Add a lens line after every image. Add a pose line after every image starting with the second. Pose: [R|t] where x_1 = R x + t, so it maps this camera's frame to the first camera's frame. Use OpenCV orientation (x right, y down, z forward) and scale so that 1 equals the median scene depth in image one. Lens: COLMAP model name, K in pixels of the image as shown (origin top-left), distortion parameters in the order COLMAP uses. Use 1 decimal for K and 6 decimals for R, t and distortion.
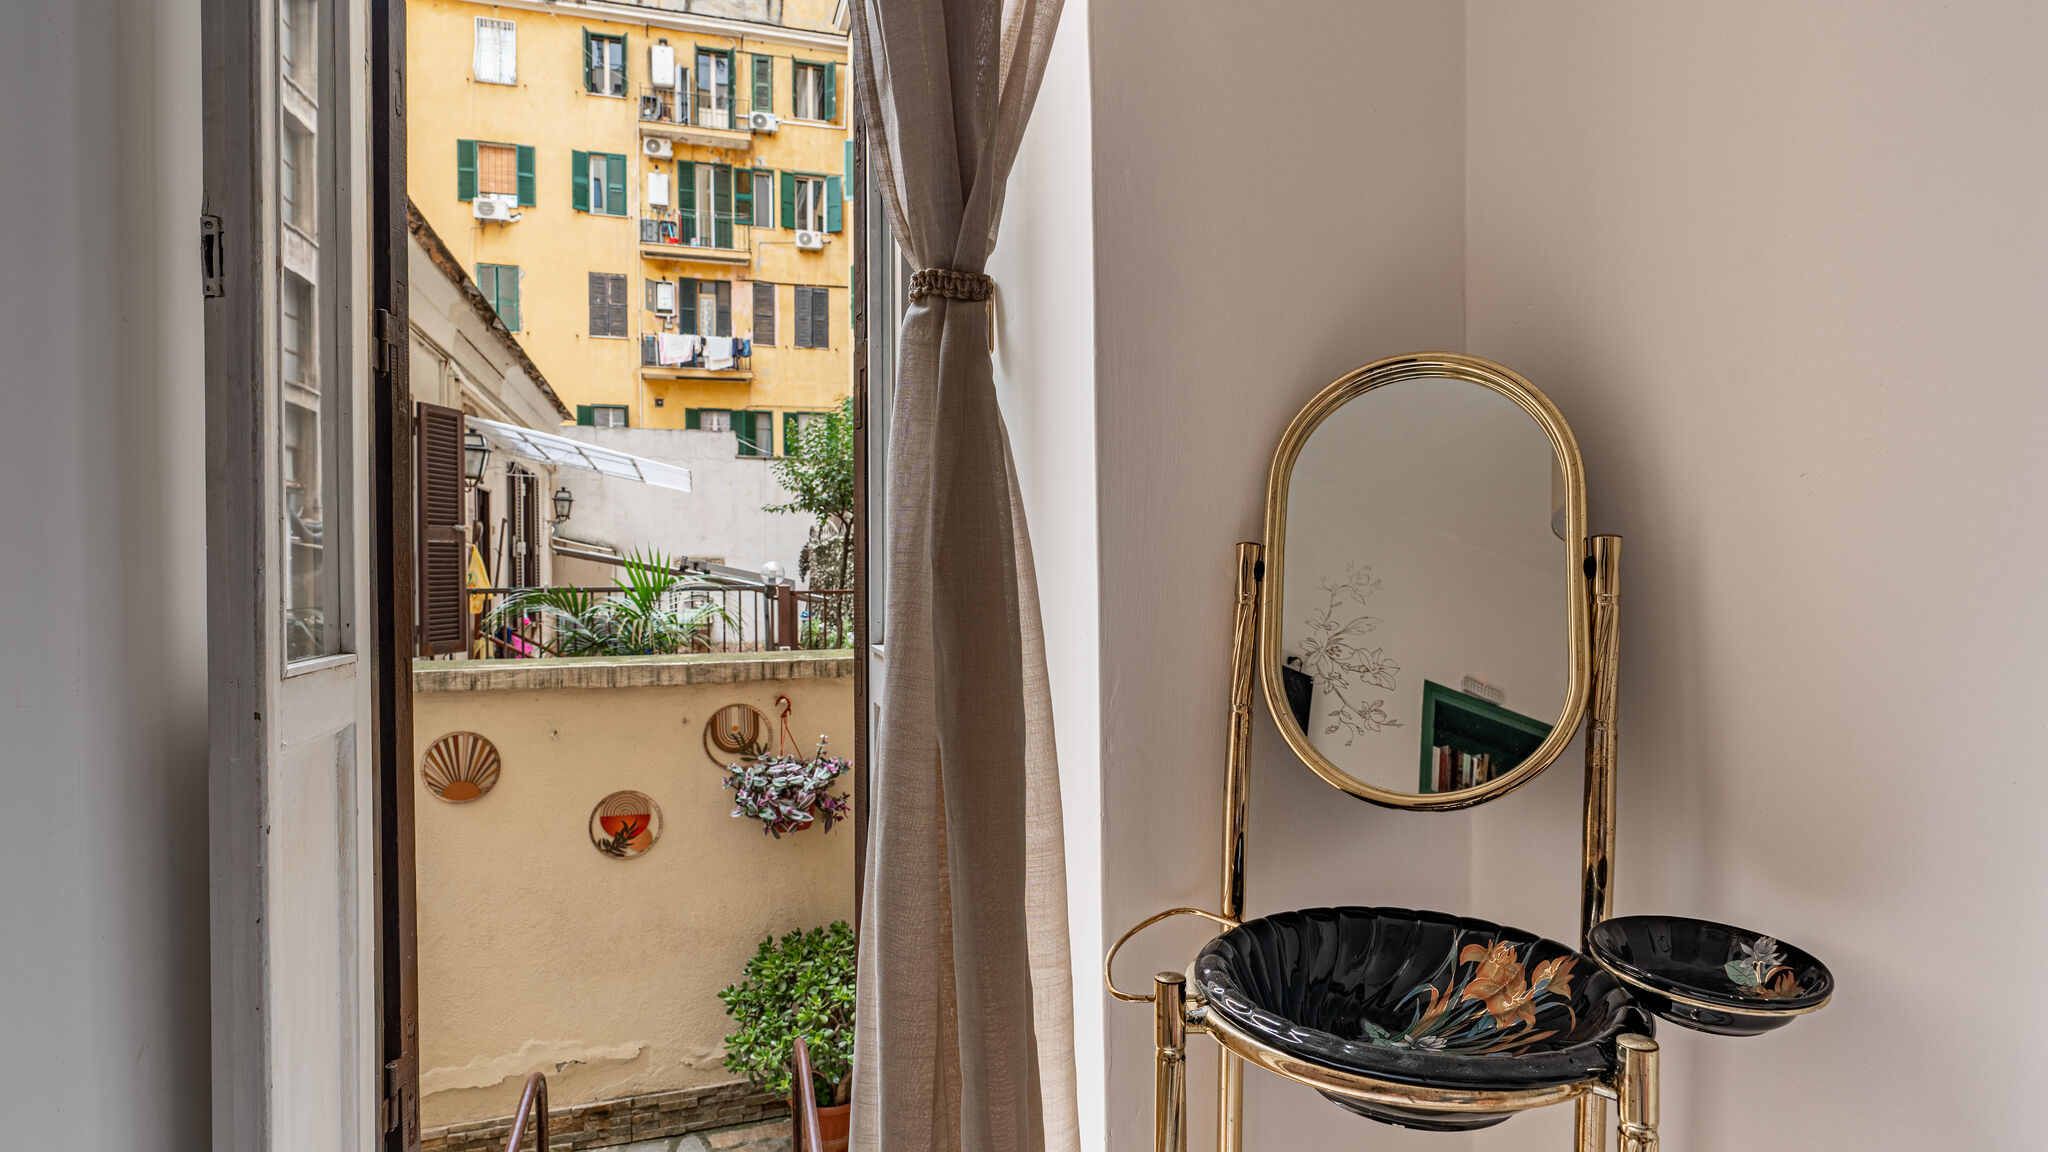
lens RADIAL K [[1048.5, 0, 1030.1], [0, 1048.5, 578.0], [0, 0, 1]] dist [-0.003308, 0.004098]
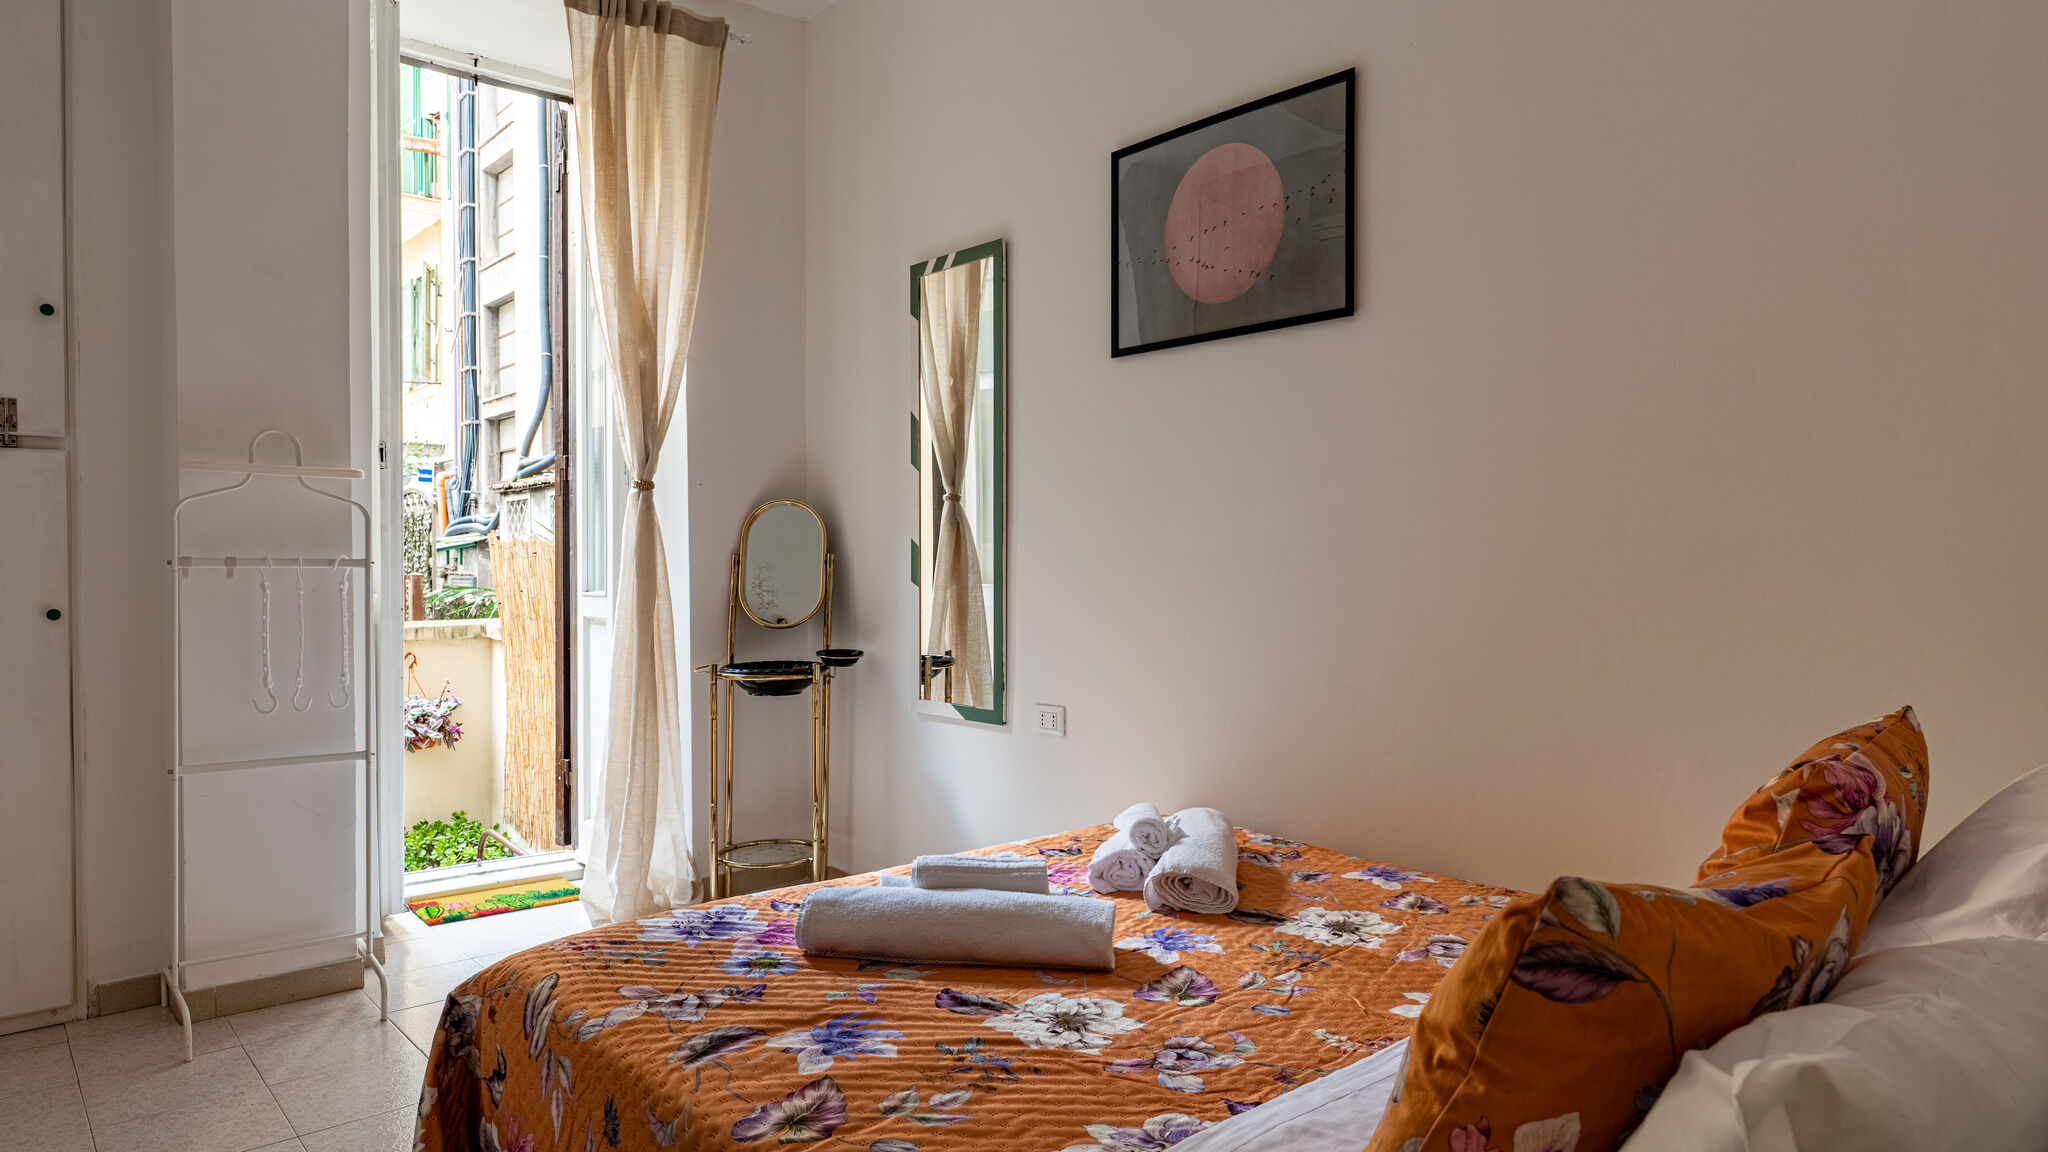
lens RADIAL K [[1275.8, 0, 1024.9], [0, 1275.8, 587.6], [0, 0, 1]] dist [0.002300, 0.000064]
pose [[0.921576, -0.006388, 0.388146, -0.150987], [0.000967, 0.999899, 0.014159, 0.004653], [-0.388197, -0.012673, 0.921489, -0.903493]]
